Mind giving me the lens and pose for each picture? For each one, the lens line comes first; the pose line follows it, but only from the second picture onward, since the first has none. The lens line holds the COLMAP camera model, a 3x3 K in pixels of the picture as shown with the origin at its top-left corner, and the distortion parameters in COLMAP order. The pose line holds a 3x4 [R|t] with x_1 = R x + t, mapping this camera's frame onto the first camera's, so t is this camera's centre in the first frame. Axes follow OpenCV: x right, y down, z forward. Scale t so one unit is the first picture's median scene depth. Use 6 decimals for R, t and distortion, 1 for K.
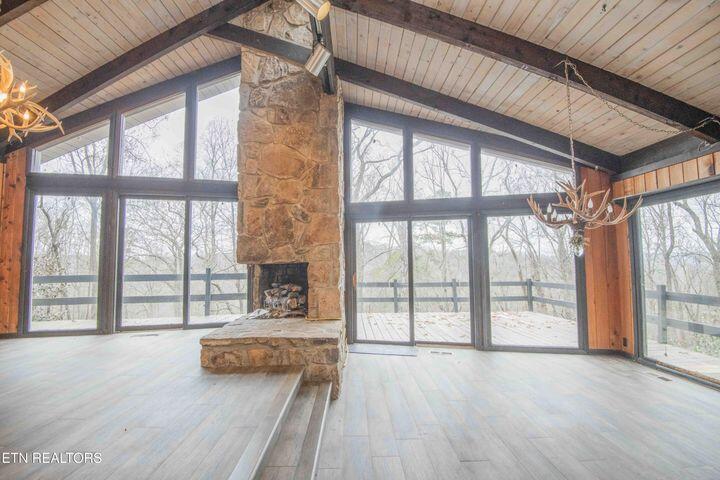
lens RADIAL K [[334.7, 0, 359.0], [0, 334.7, 238.8], [0, 0, 1]] dist [-0.021855, -0.006366]
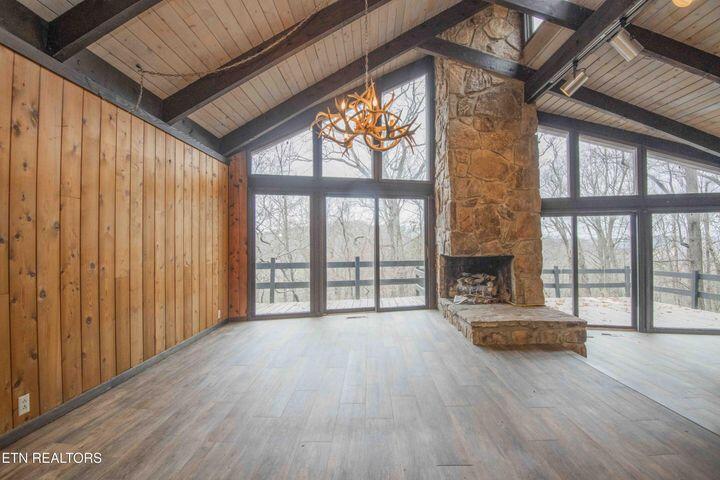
lens RADIAL K [[334.7, 0, 362.6], [0, 334.7, 238.4], [0, 0, 1]] dist [-0.021855, -0.006366]
pose [[0.999006, 0.002841, -0.044482, -0.585192], [-0.000514, 0.998635, 0.052228, -0.043855], [0.044569, -0.052153, 0.997644, -0.143721]]
